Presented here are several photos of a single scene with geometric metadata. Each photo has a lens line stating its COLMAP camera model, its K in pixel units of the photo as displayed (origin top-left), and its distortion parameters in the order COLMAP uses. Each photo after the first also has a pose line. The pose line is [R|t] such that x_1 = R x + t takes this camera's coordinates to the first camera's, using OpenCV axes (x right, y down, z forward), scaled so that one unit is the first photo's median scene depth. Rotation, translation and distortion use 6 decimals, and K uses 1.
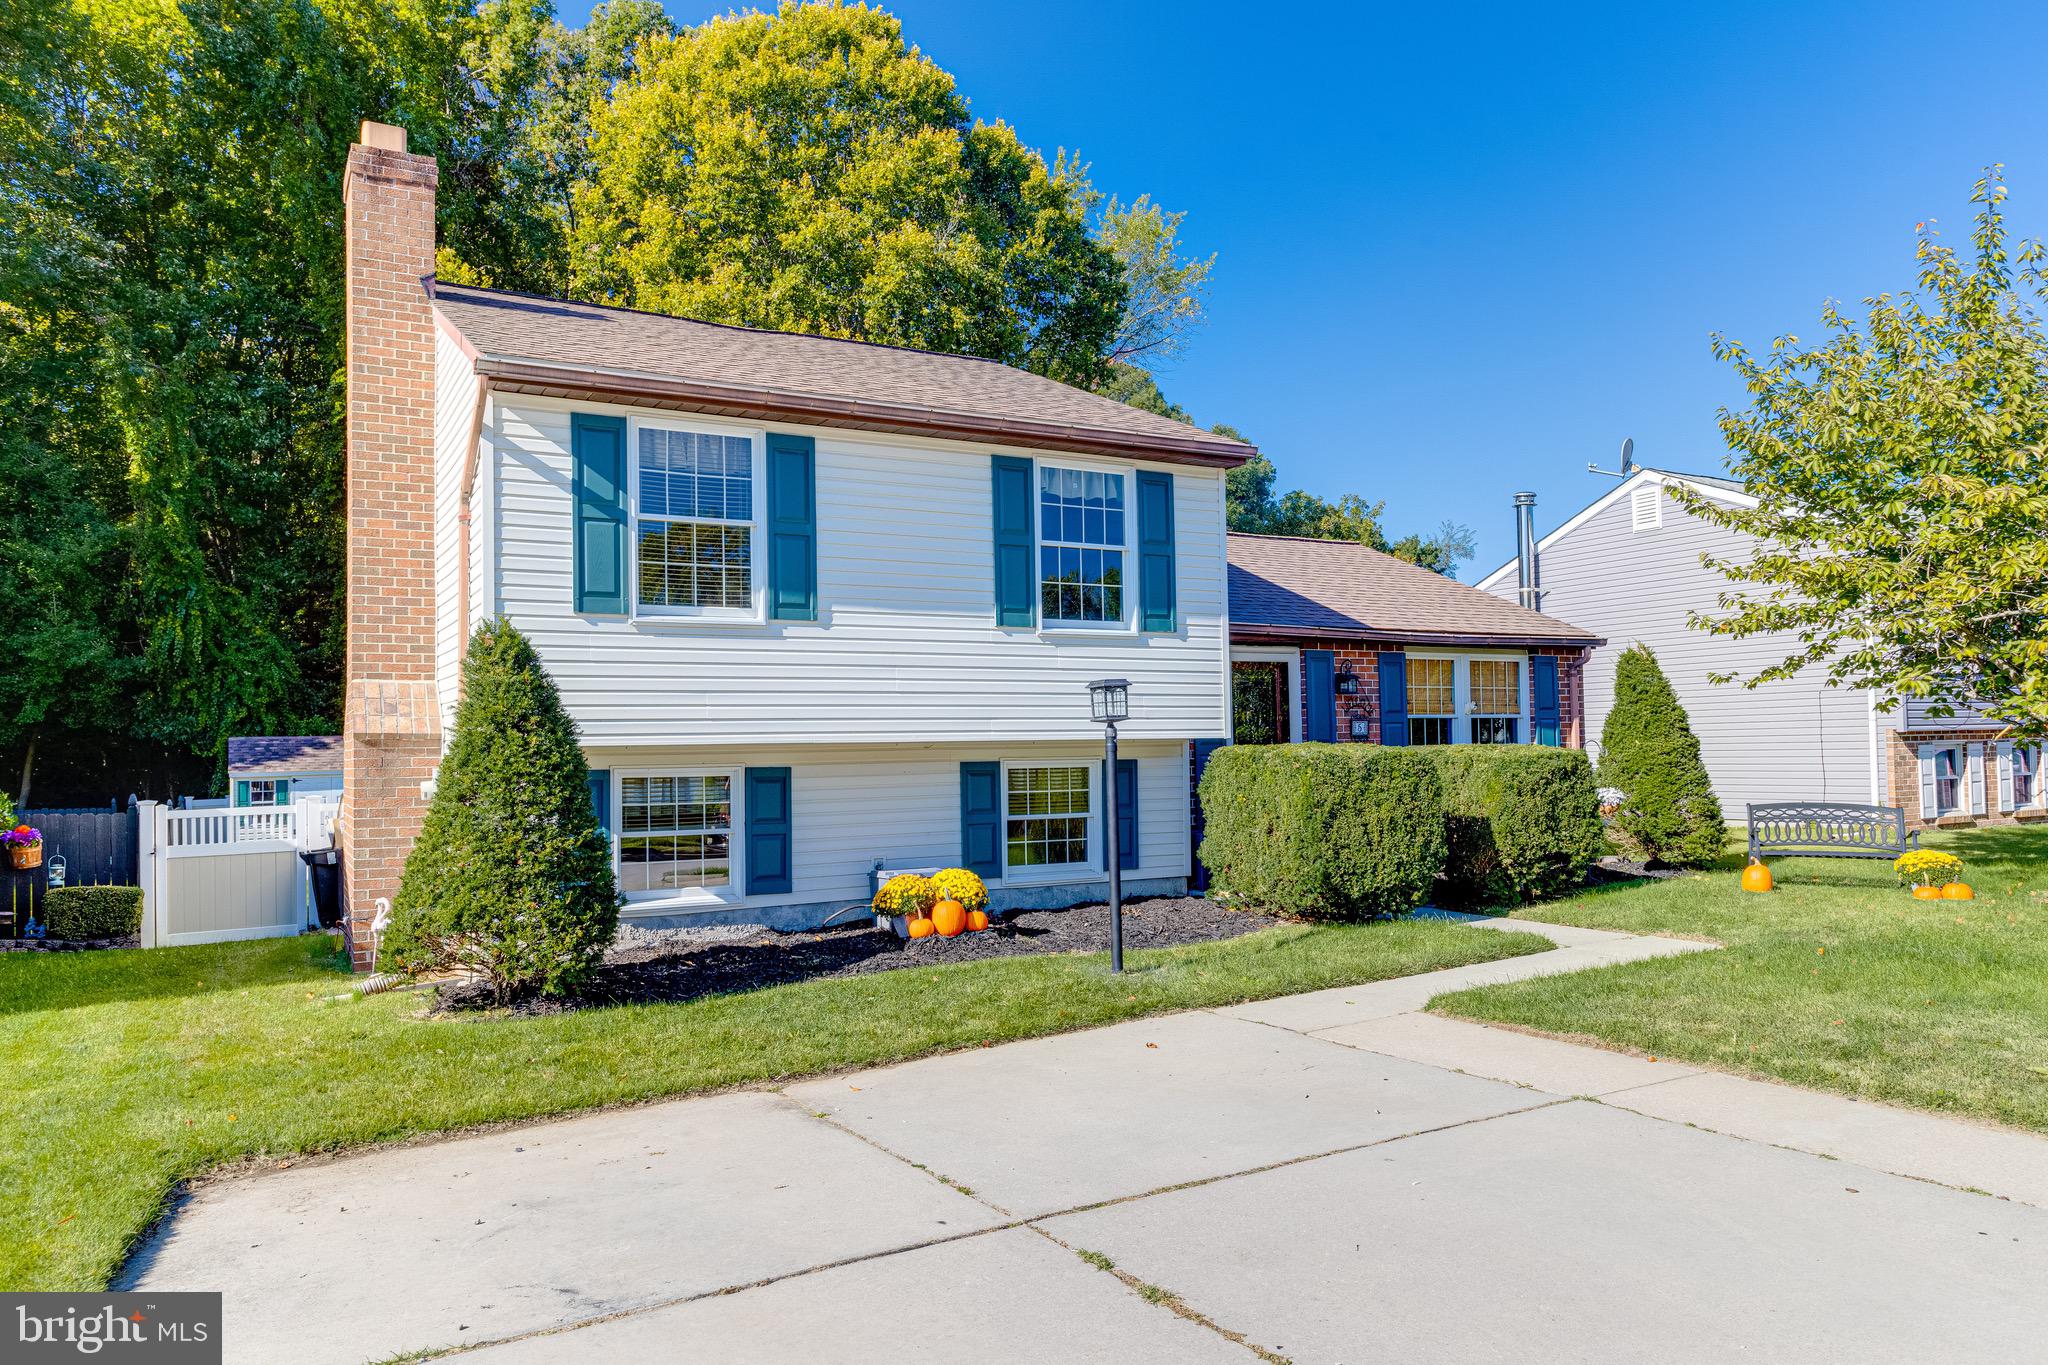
lens RADIAL K [[1320.5, 0, 1022.3], [0, 1320.5, 751.0], [0, 0, 1]] dist [-0.003536, -0.000660]
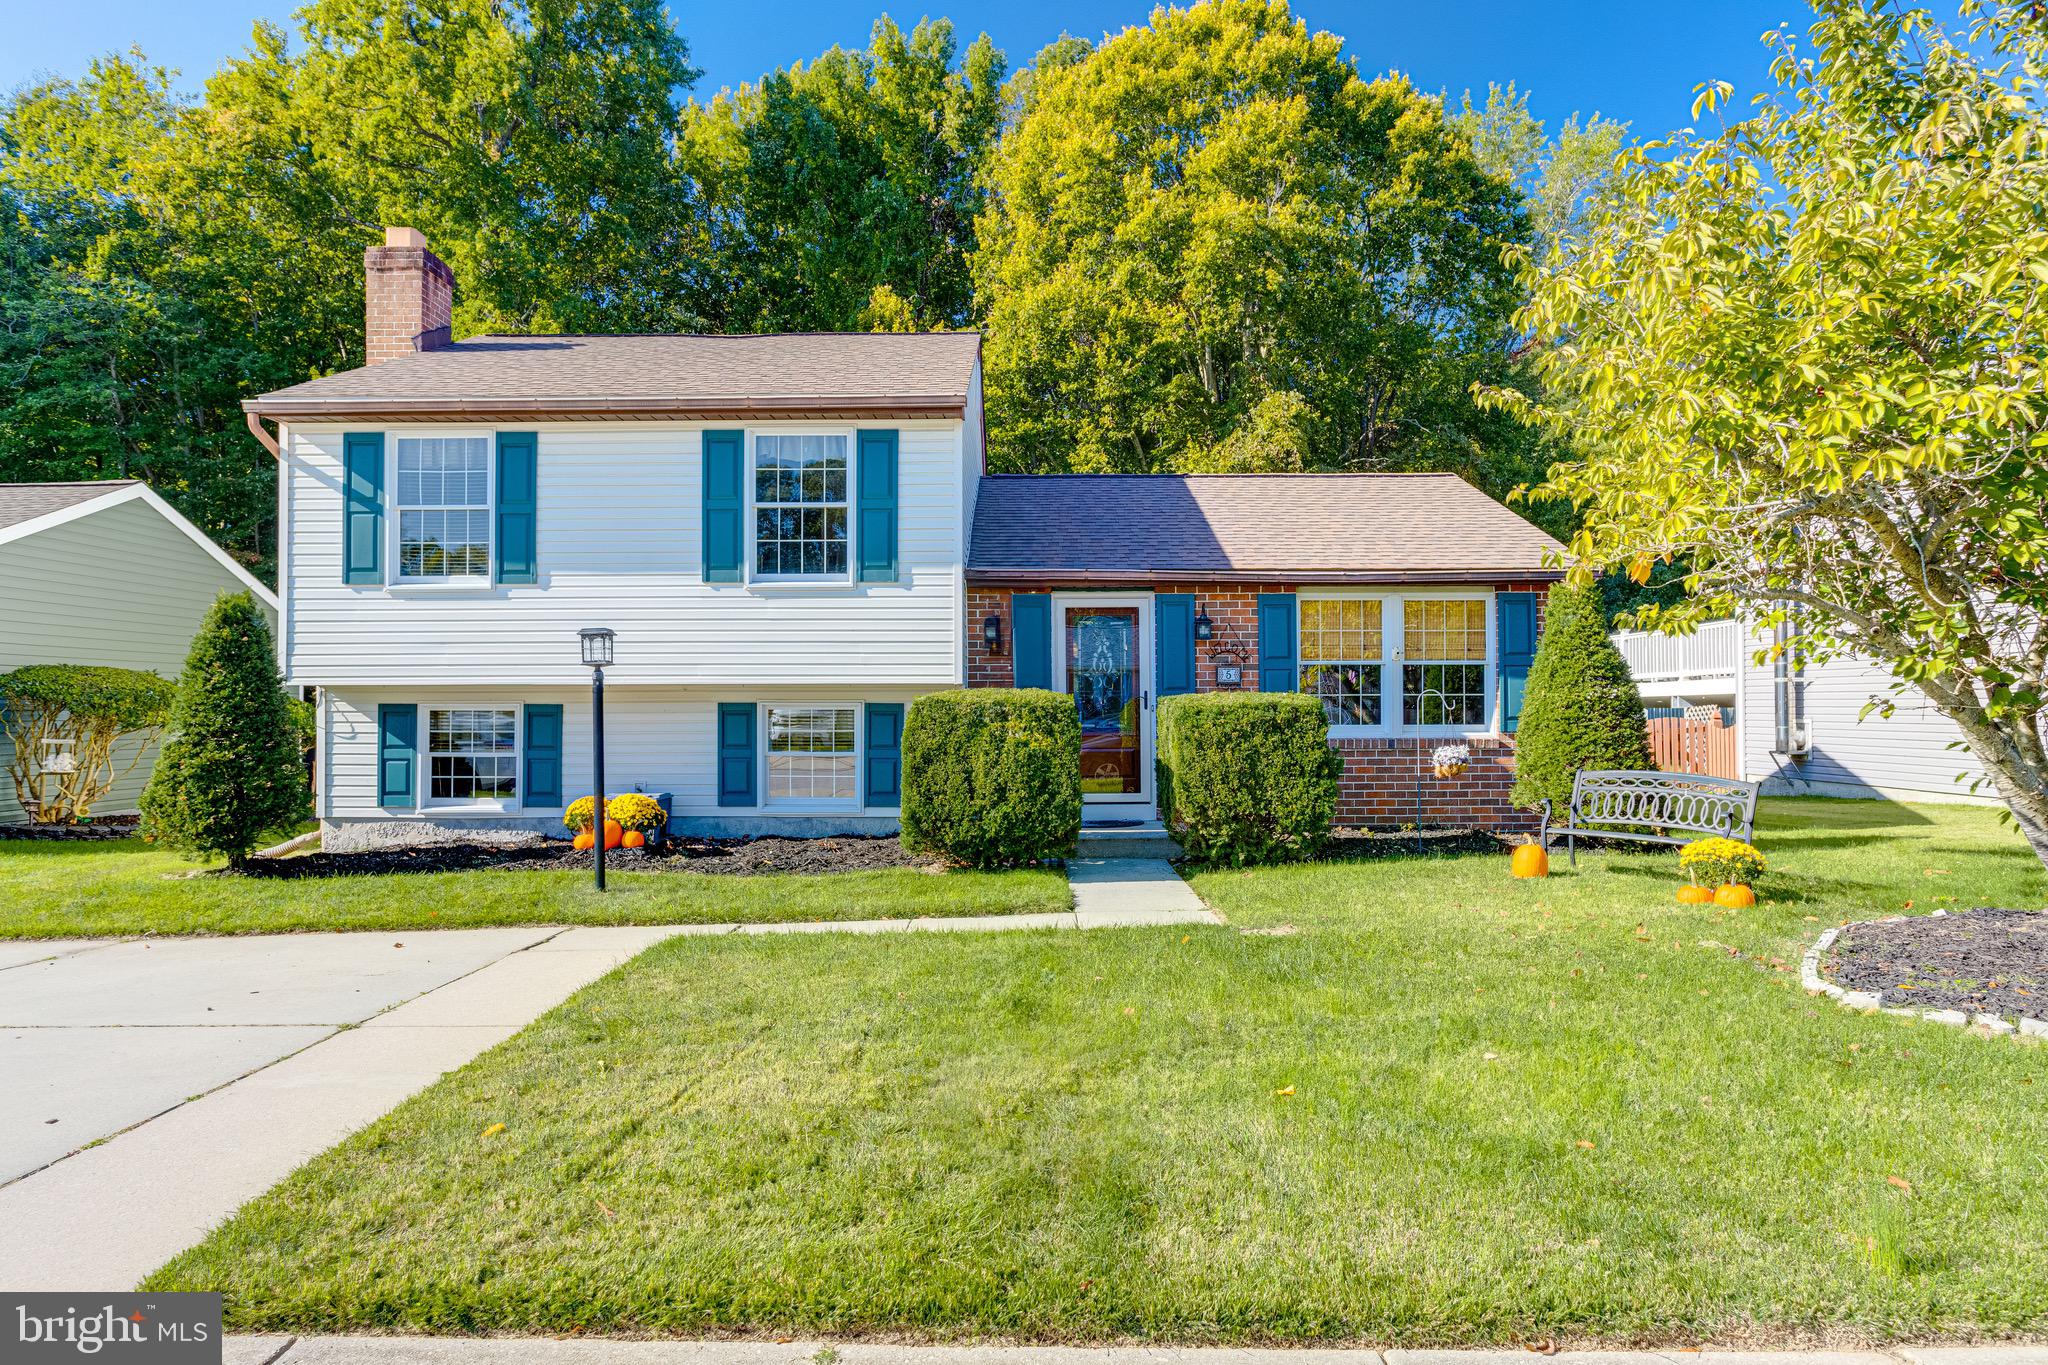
lens RADIAL K [[1206.8, 0, 1028.7], [0, 1206.8, 714.5], [0, 0, 1]] dist [-0.011862, 0.000973]
pose [[0.879050, 0.019411, -0.476333, 0.694340], [-0.012463, 0.999765, 0.017742, -0.003328], [0.476566, -0.009660, 0.879086, 0.218267]]
